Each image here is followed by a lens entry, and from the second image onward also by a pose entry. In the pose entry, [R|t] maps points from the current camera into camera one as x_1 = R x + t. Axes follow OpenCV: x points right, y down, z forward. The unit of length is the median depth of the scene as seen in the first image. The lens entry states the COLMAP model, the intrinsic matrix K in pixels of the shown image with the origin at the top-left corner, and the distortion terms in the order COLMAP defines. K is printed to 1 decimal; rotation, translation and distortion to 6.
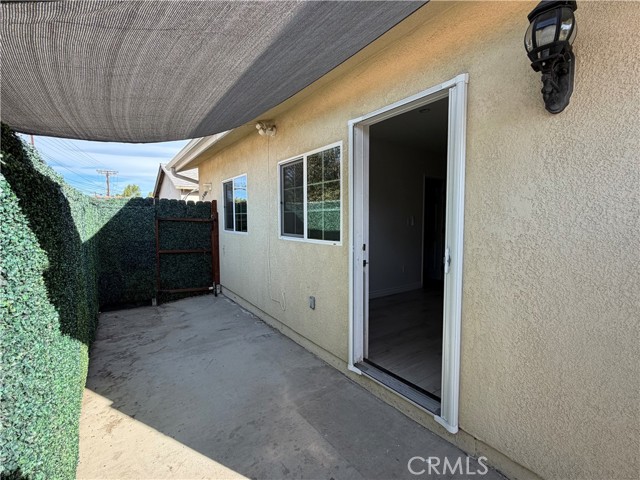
lens RADIAL K [[294.9, 0, 320.0], [0, 294.9, 239.7], [0, 0, 1]] dist [0.002110, -0.000566]
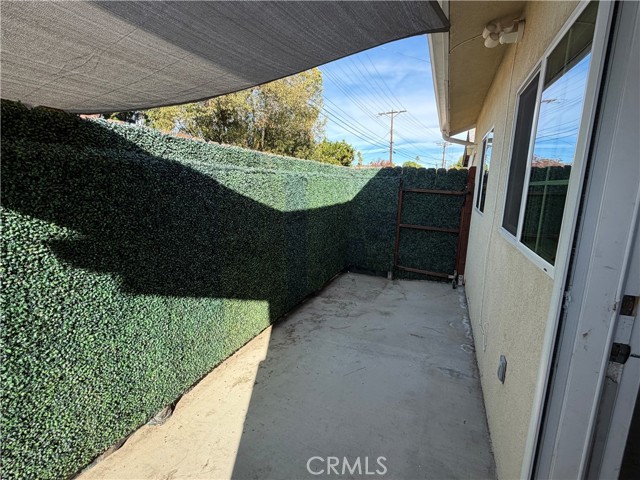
lens RADIAL K [[294.9, 0, 319.6], [0, 294.9, 240.9], [0, 0, 1]] dist [0.002110, -0.000566]
pose [[0.521989, 0.170821, -0.835672, 0.150720], [-0.079988, 0.985227, 0.151428, -0.040860], [0.849193, -0.012200, 0.527941, 0.365815]]
